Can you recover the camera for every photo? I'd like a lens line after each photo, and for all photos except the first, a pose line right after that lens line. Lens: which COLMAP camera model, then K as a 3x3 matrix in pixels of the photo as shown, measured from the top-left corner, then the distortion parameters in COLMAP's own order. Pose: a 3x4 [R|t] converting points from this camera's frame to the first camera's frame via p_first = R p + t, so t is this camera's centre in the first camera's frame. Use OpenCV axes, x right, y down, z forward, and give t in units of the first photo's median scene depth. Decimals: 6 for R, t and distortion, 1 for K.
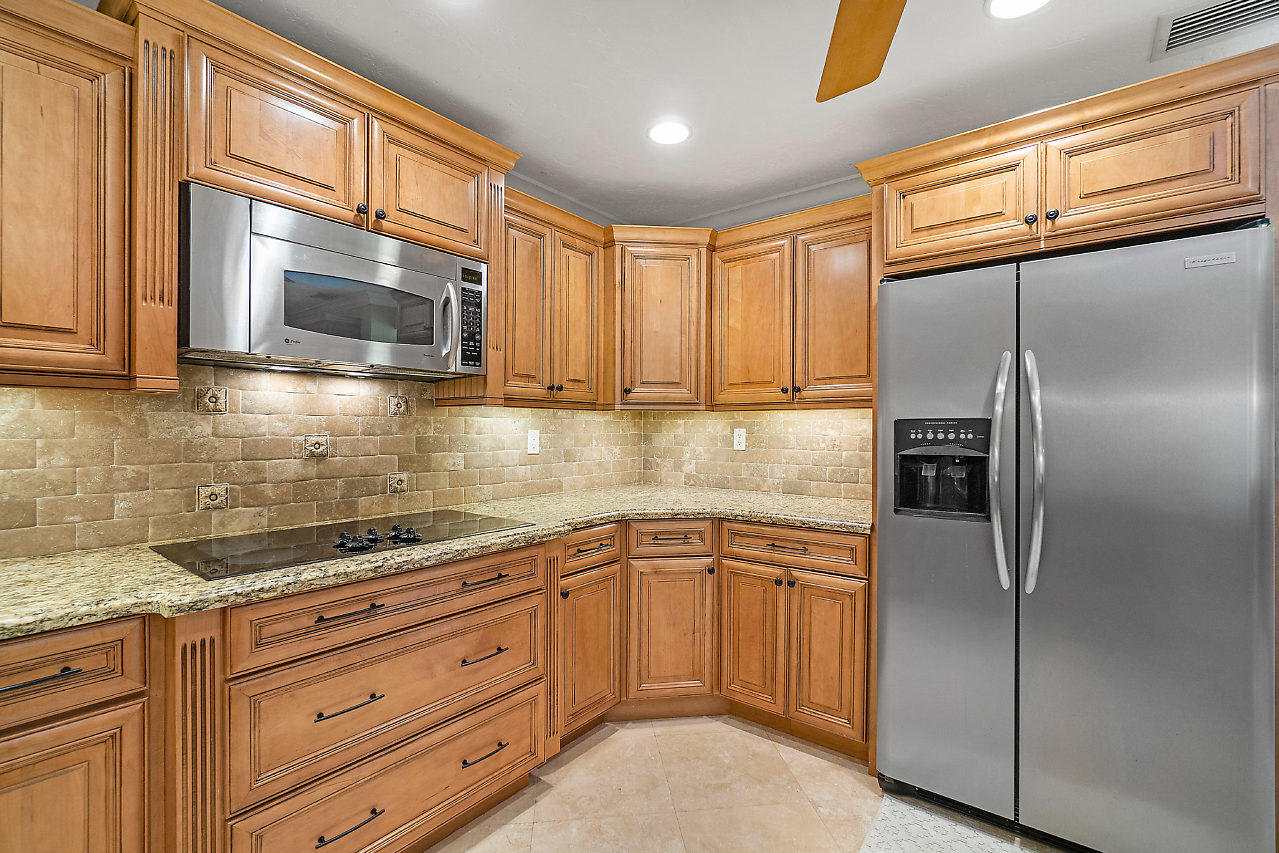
lens RADIAL K [[578.2, 0, 638.0], [0, 578.2, 430.0], [0, 0, 1]] dist [-0.001793, -0.000276]
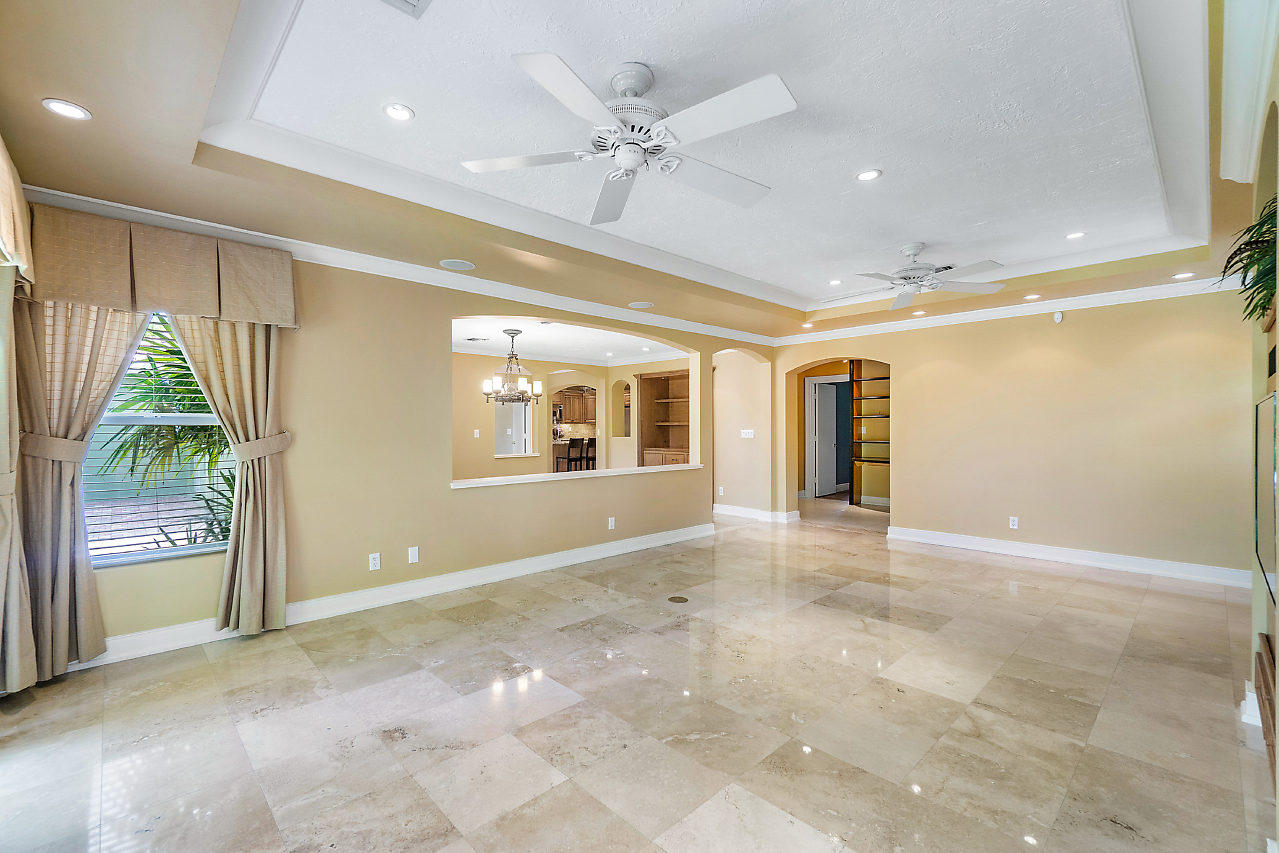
lens RADIAL K [[578.2, 0, 640.2], [0, 578.2, 425.7], [0, 0, 1]] dist [-0.001793, -0.000276]
pose [[0.993670, -0.000510, -0.112340, 1.302406], [0.000741, 0.999998, 0.002019, -0.027664], [0.112339, -0.002090, 0.993668, -5.218008]]
